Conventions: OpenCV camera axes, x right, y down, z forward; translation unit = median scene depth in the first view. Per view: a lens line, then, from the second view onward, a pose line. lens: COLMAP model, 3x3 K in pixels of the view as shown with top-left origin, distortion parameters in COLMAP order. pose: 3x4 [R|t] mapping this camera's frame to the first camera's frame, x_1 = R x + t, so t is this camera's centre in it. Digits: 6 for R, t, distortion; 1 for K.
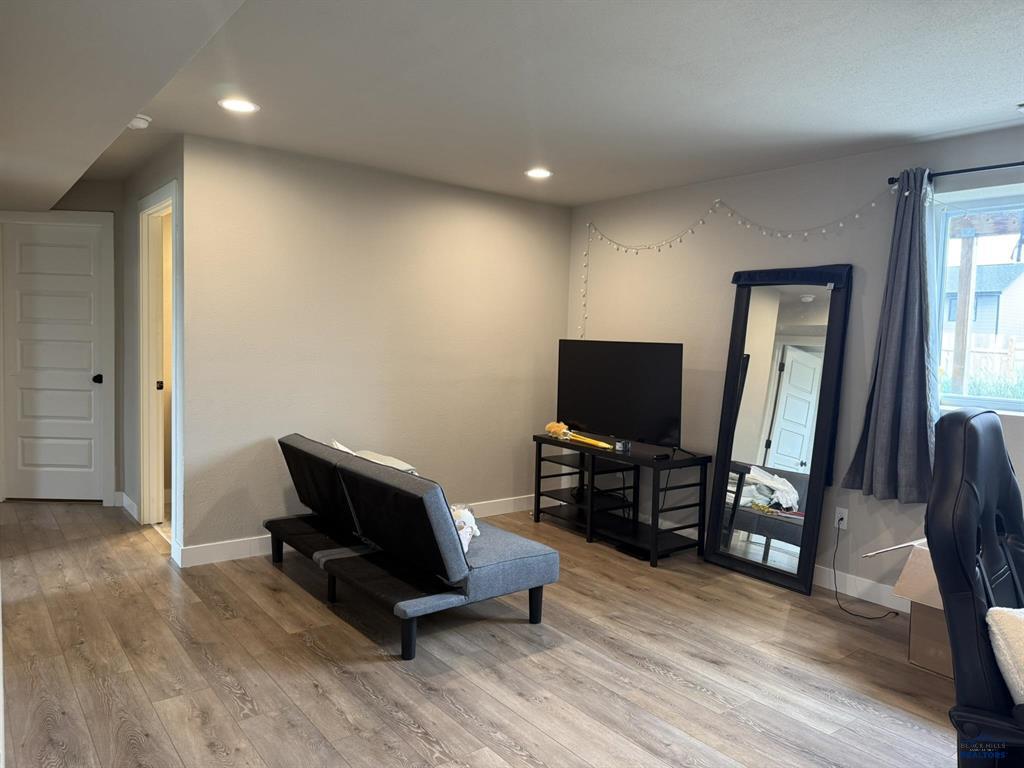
lens RADIAL K [[725.9, 0, 509.7], [0, 725.9, 385.1], [0, 0, 1]] dist [0.024320, -0.036029]
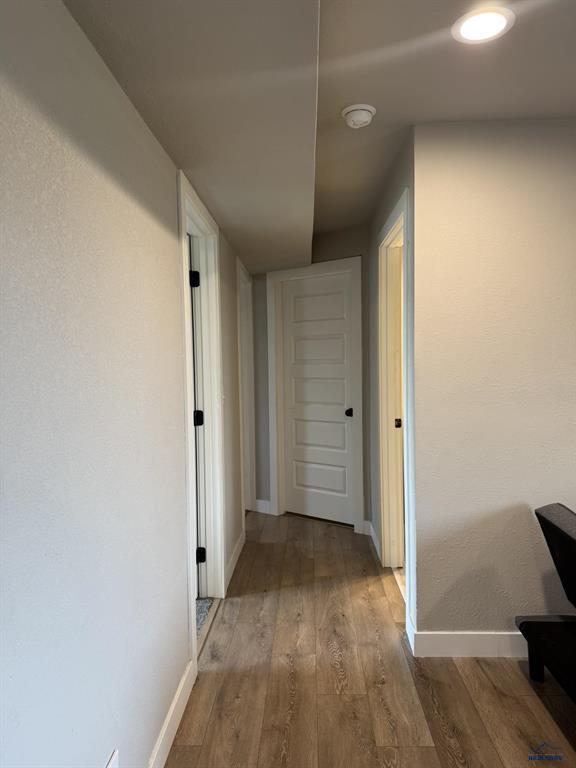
lens RADIAL K [[544.4, 0, 284.9], [0, 544.4, 383.9], [0, 0, 1]] dist [0.024320, -0.036029]
pose [[0.767882, -0.018410, -0.640326, -0.152631], [0.002199, 0.999657, -0.026104, -0.038432], [0.640587, 0.018637, 0.767659, 0.401402]]
